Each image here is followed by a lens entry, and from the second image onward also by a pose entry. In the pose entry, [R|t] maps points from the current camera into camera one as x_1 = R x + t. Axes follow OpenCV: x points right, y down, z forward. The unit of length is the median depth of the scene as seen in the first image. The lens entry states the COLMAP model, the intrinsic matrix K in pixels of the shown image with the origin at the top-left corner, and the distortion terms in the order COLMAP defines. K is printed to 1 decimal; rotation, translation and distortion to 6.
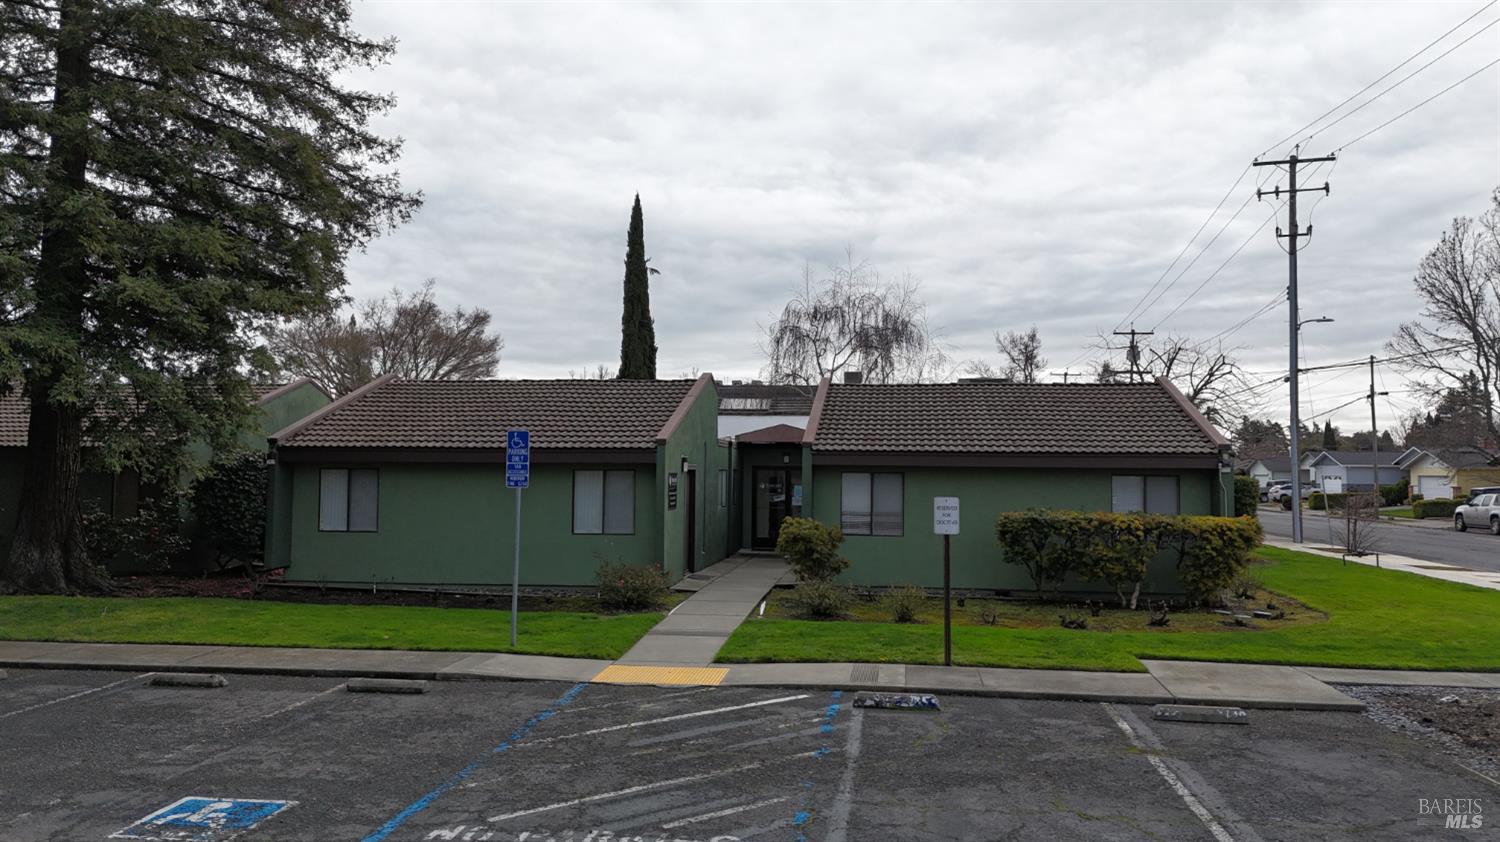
lens RADIAL K [[1104.7, 0, 750.0], [0, 1104.7, 421.0], [0, 0, 1]] dist [0.101583, -0.102946]
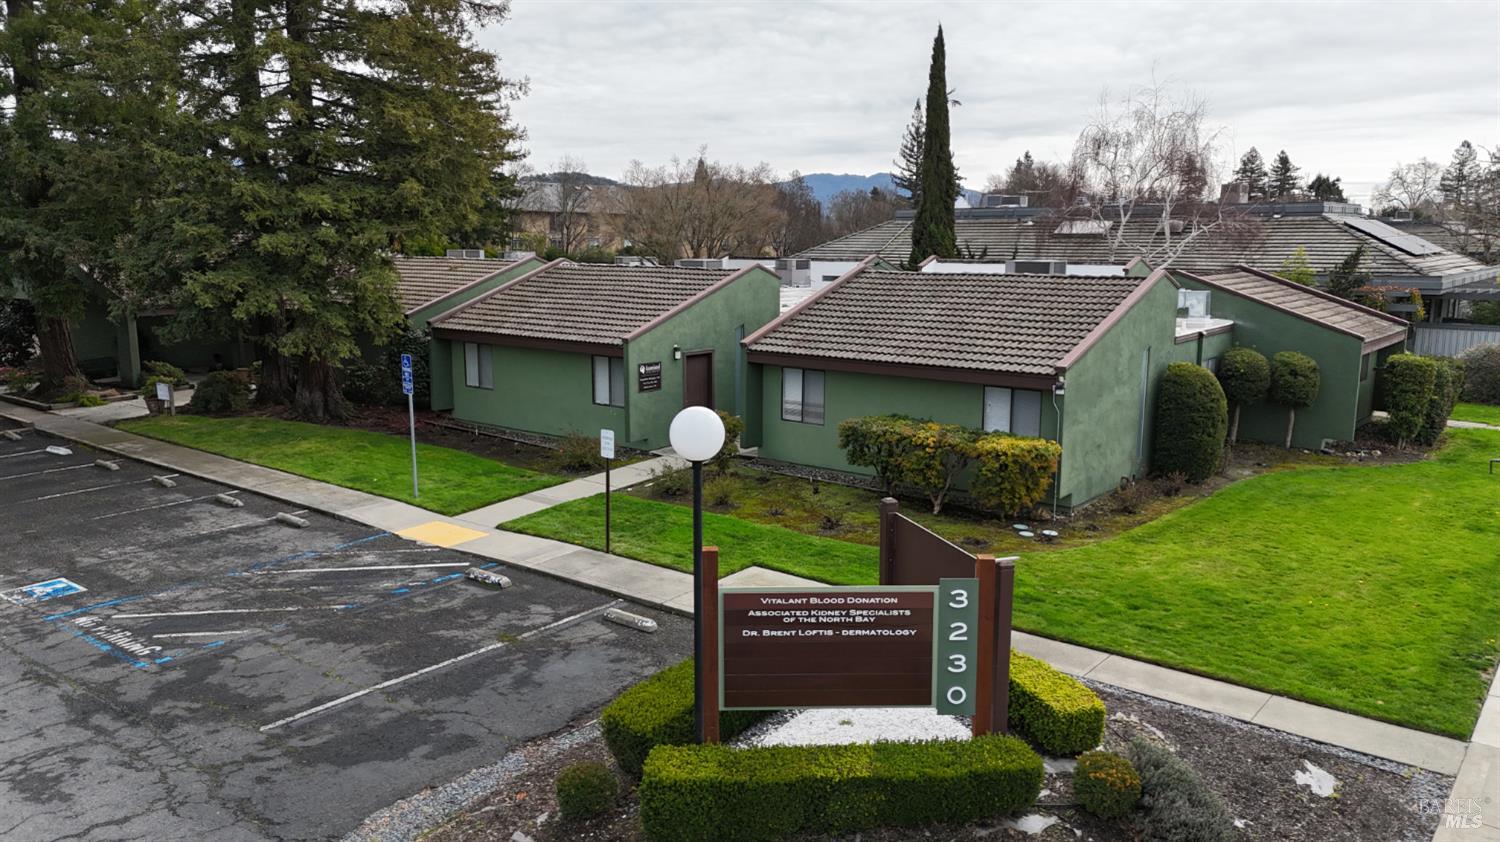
lens RADIAL K [[1104.7, 0, 750.0], [0, 1104.7, 421.0], [0, 0, 1]] dist [0.101583, -0.102946]
pose [[0.855708, 0.080312, -0.511189, 0.694202], [0.027307, 0.979497, 0.199597, -0.139088], [0.516738, -0.184756, 0.835971, -0.002604]]
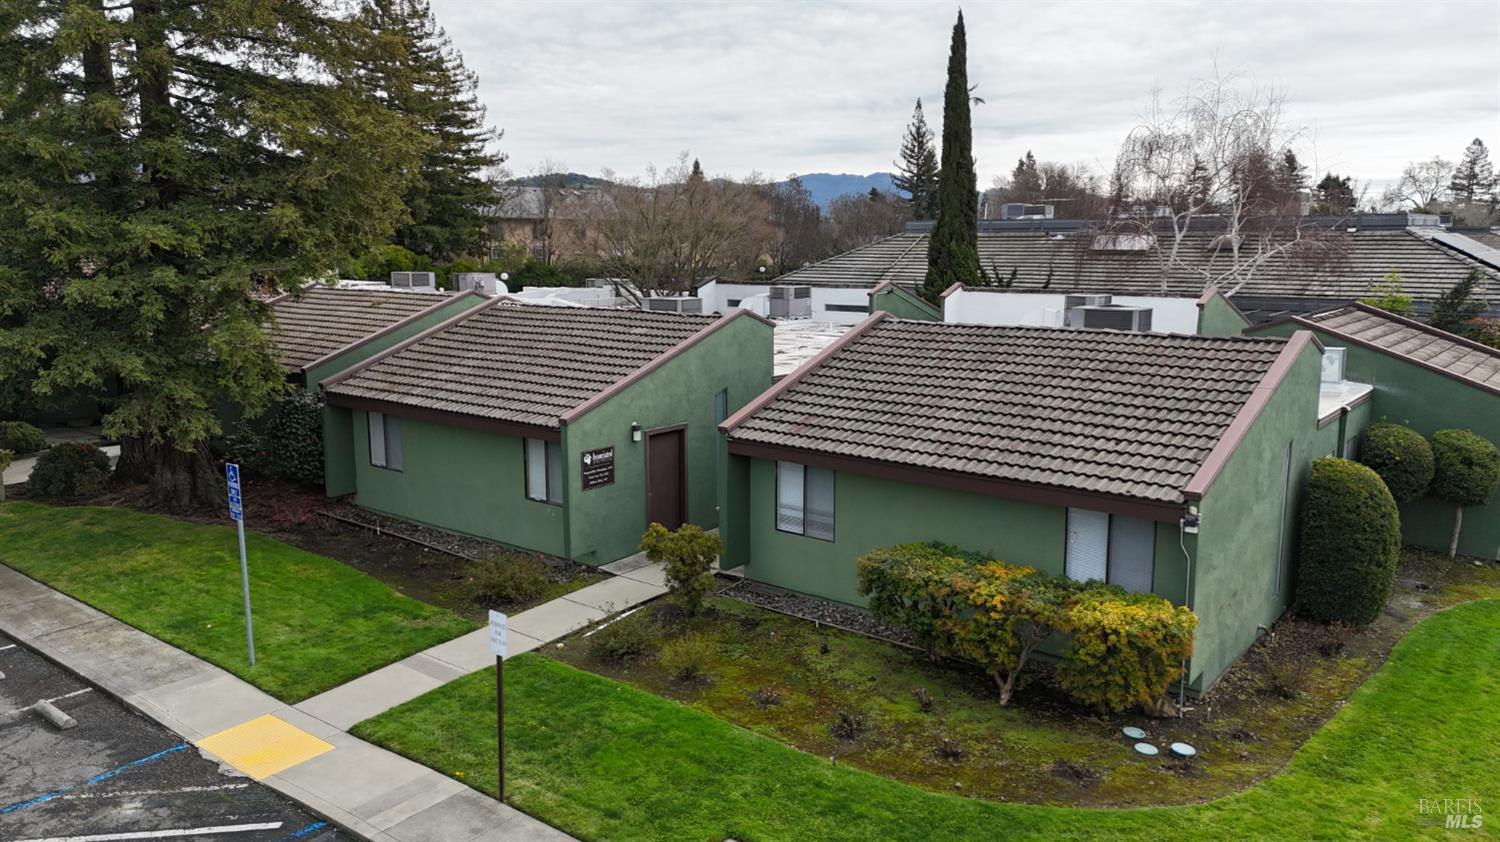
lens RADIAL K [[1103.5, 0, 750.0], [0, 1103.5, 421.0], [0, 0, 1]] dist [0.078313, -0.057916]
pose [[0.856653, 0.076810, -0.510143, 0.528049], [0.031495, 0.979223, 0.200325, -0.163259], [0.514931, -0.187676, 0.836435, 0.300417]]
